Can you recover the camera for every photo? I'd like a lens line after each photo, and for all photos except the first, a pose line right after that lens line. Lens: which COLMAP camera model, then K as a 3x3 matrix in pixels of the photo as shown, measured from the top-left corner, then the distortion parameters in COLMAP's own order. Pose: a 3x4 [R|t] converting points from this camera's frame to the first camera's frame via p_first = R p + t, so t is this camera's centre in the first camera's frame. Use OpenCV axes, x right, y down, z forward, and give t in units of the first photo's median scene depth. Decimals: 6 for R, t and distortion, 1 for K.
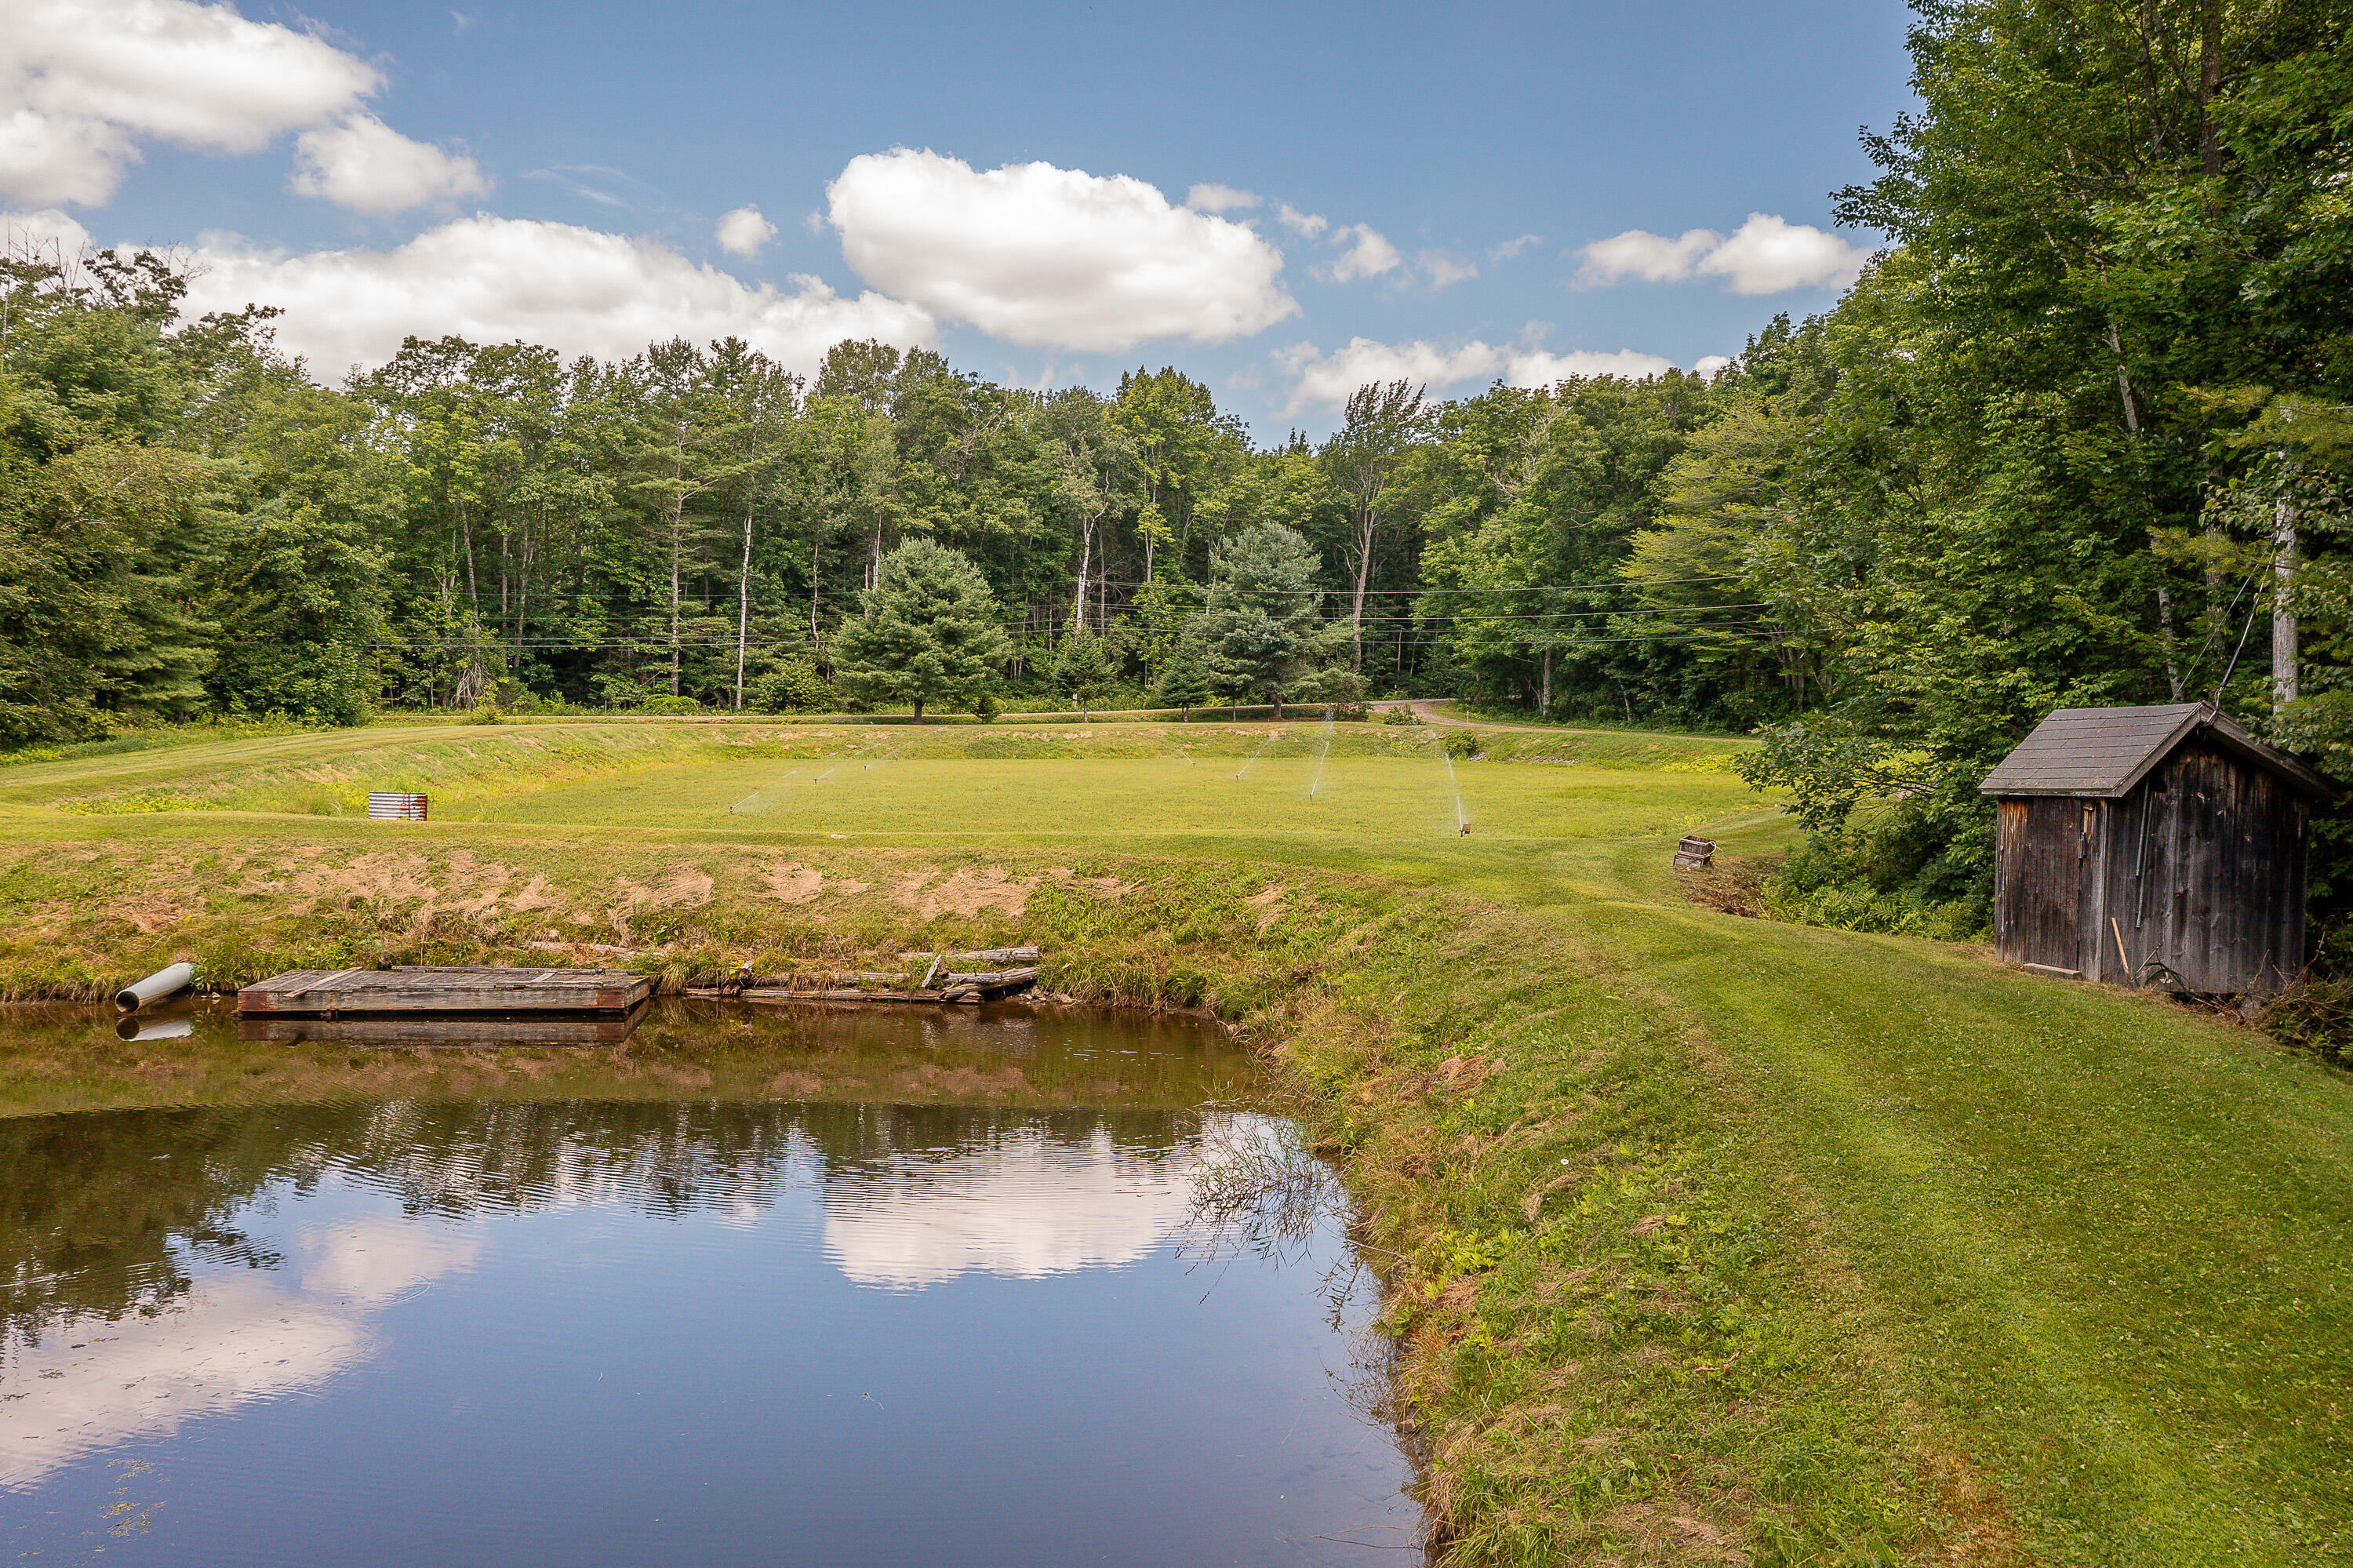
lens RADIAL K [[1867.6, 0, 1157.4], [0, 1867.6, 773.9], [0, 0, 1]] dist [-0.017414, 0.004450]
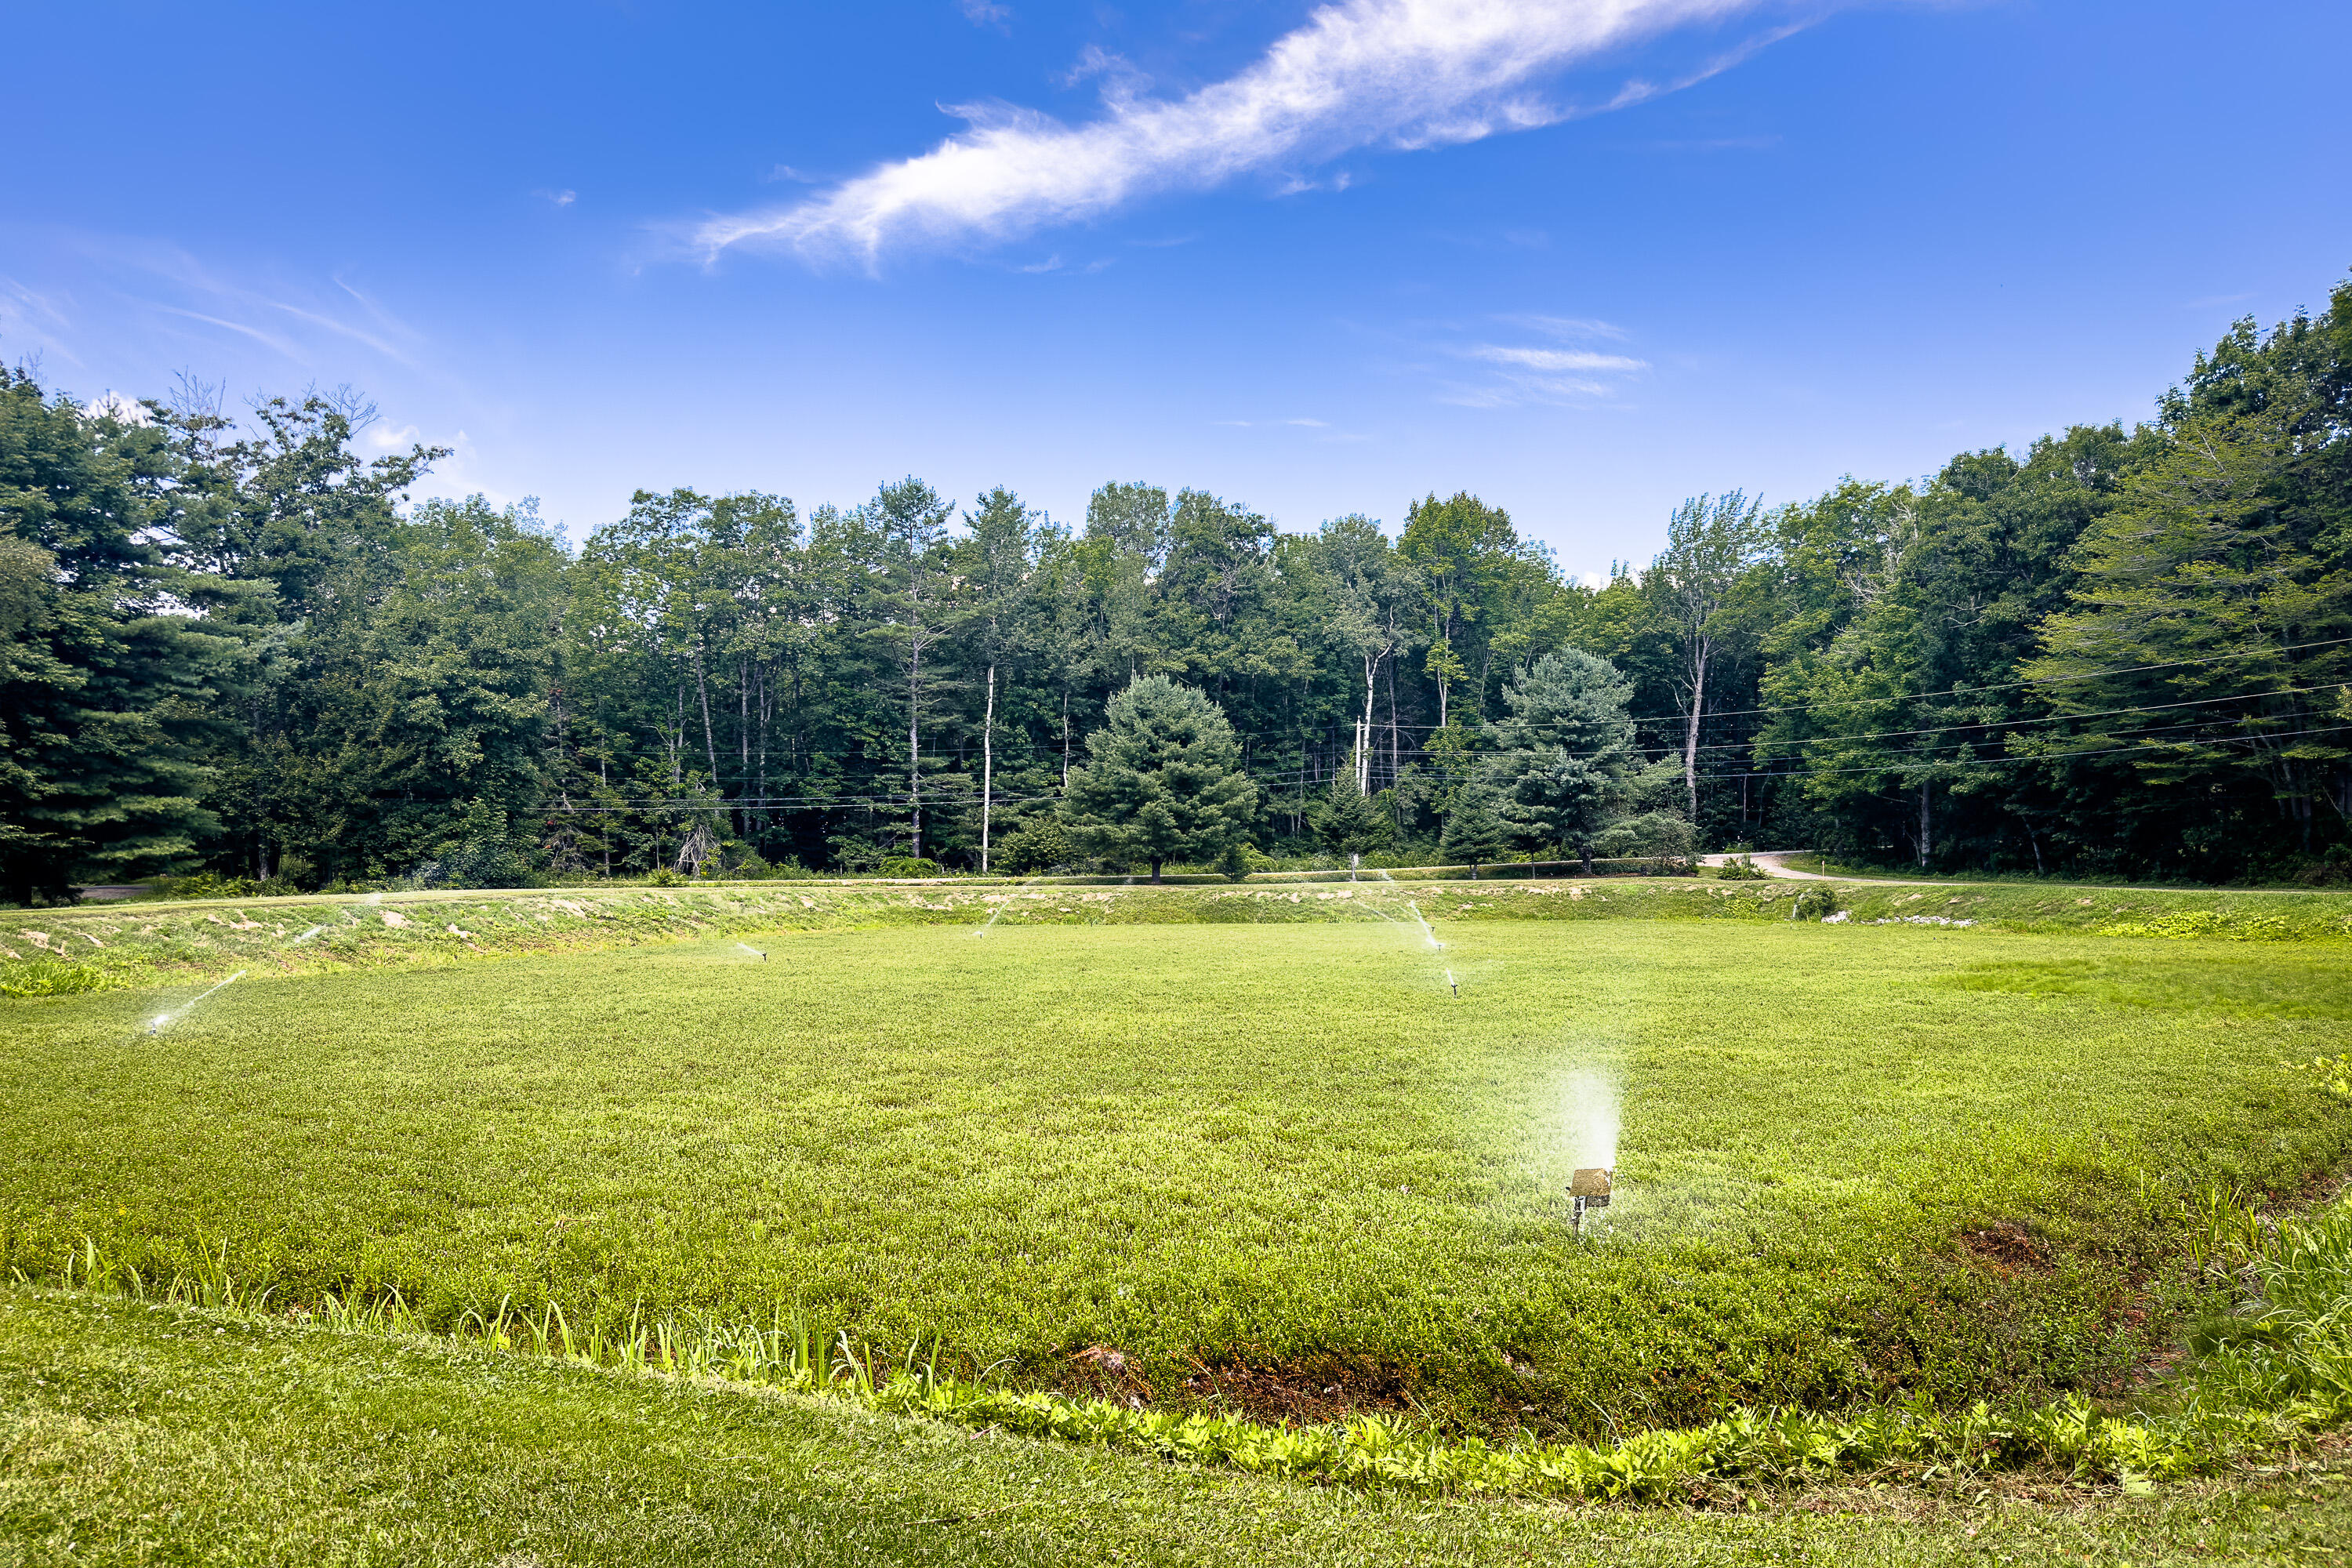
lens RADIAL K [[1671.9, 0, 1125.9], [0, 1671.9, 802.6], [0, 0, 1]] dist [0.016525, -0.022085]
pose [[0.970666, -0.024056, -0.239227, 0.047834], [0.004714, 0.996695, -0.081098, -0.001163], [0.240388, 0.077591, 0.967571, 0.219993]]
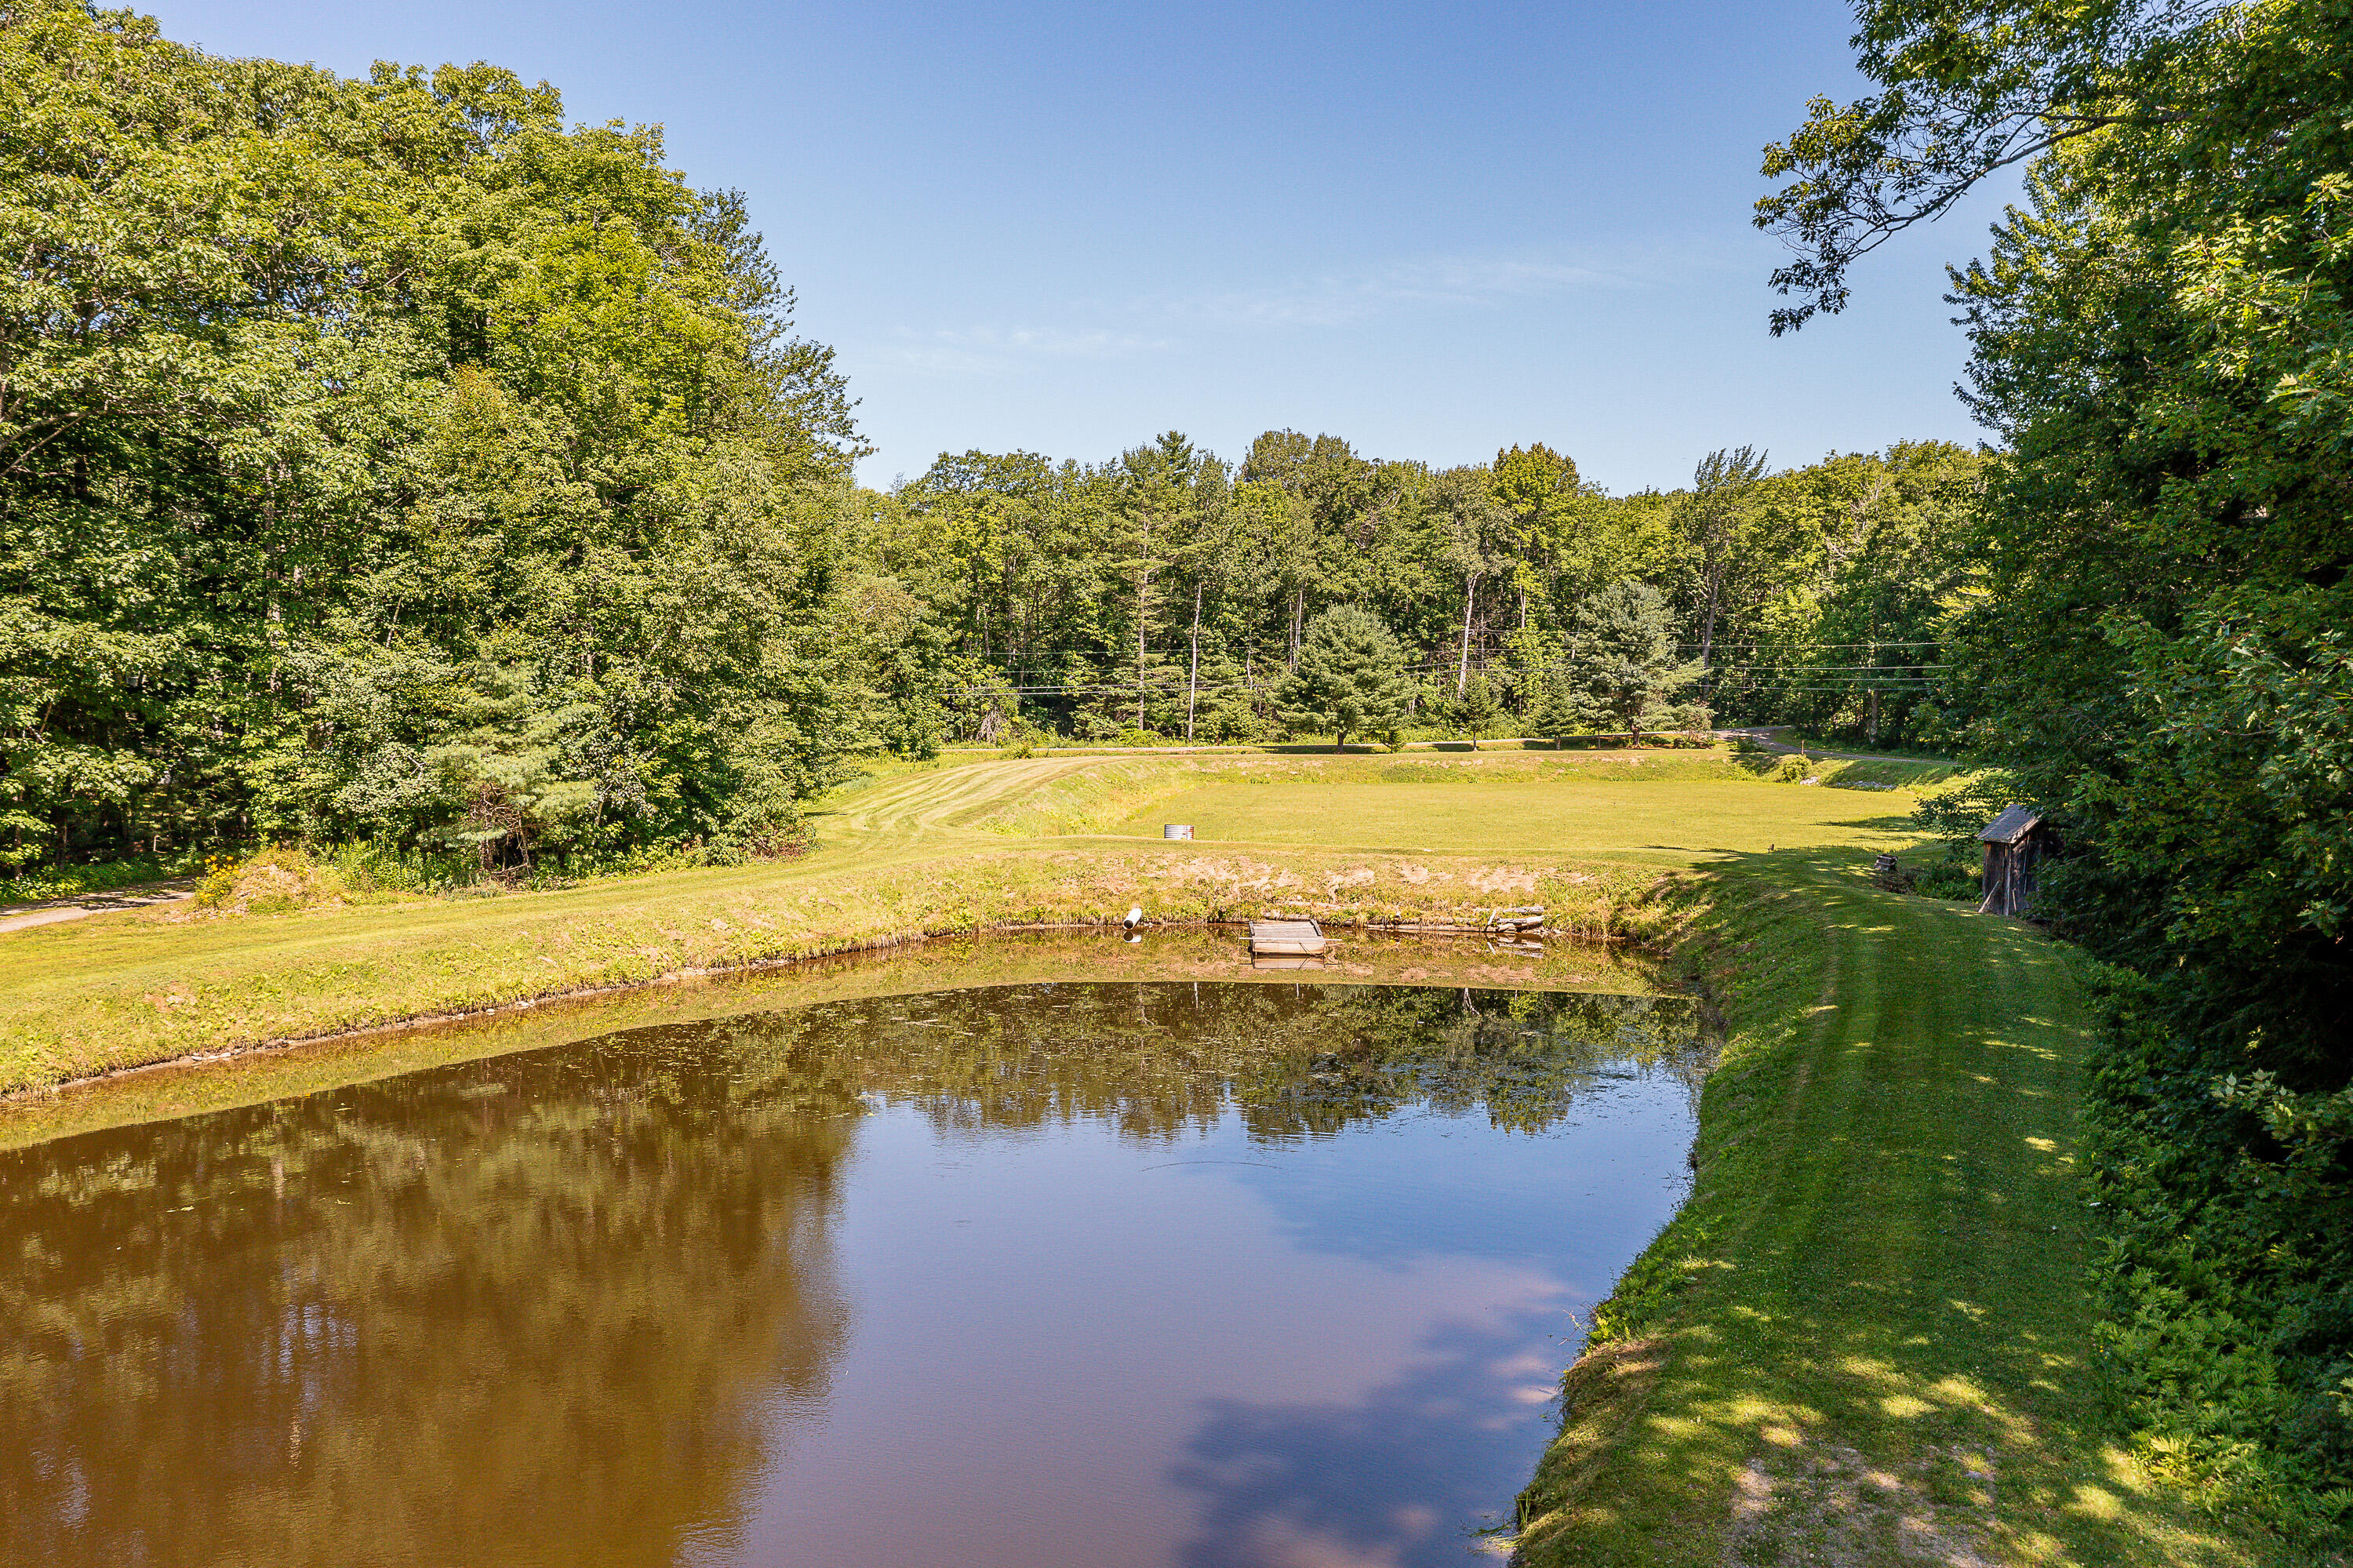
lens RADIAL K [[1867.6, 0, 1162.8], [0, 1867.6, 778.1], [0, 0, 1]] dist [-0.017414, 0.004450]
pose [[0.984433, 0.000585, -0.175762, -0.025349], [-0.000550, 1.000000, 0.000248, -0.010379], [0.175762, -0.000148, 0.984433, -0.236867]]
